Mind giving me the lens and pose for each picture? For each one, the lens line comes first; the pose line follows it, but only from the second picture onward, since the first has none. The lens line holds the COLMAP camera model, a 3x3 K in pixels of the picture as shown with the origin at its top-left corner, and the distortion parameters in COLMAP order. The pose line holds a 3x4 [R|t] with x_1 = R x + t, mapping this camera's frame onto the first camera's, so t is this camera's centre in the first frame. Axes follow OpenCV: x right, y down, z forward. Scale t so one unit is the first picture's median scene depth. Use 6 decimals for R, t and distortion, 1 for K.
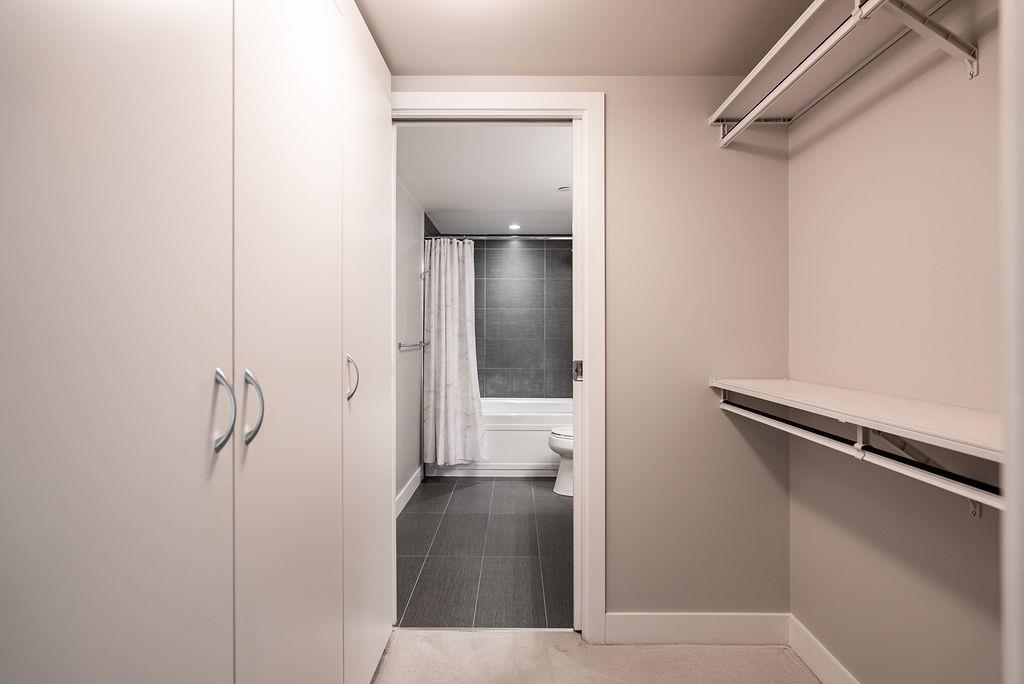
lens RADIAL K [[457.1, 0, 512.0], [0, 457.1, 342.0], [0, 0, 1]] dist [0.000052, 0.000477]
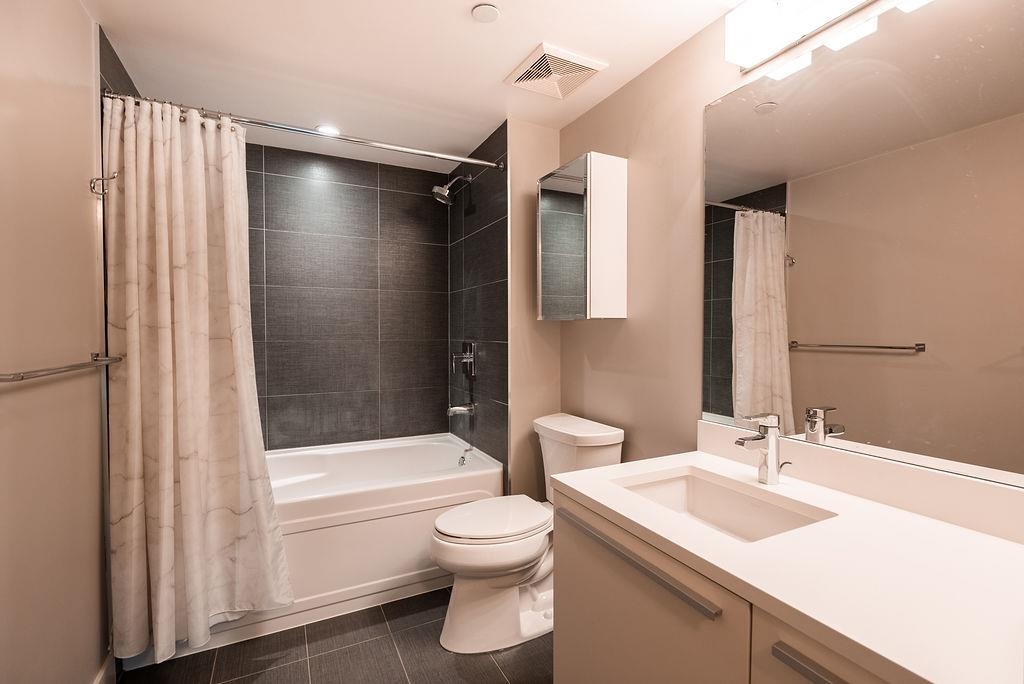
lens RADIAL K [[457.1, 0, 512.0], [0, 457.1, 342.0], [0, 0, 1]] dist [0.000052, 0.000477]
pose [[0.886340, -0.018894, 0.462649, -0.063259], [0.017361, 0.999821, 0.007570, -0.008074], [-0.462709, 0.001322, 0.886509, 0.480853]]
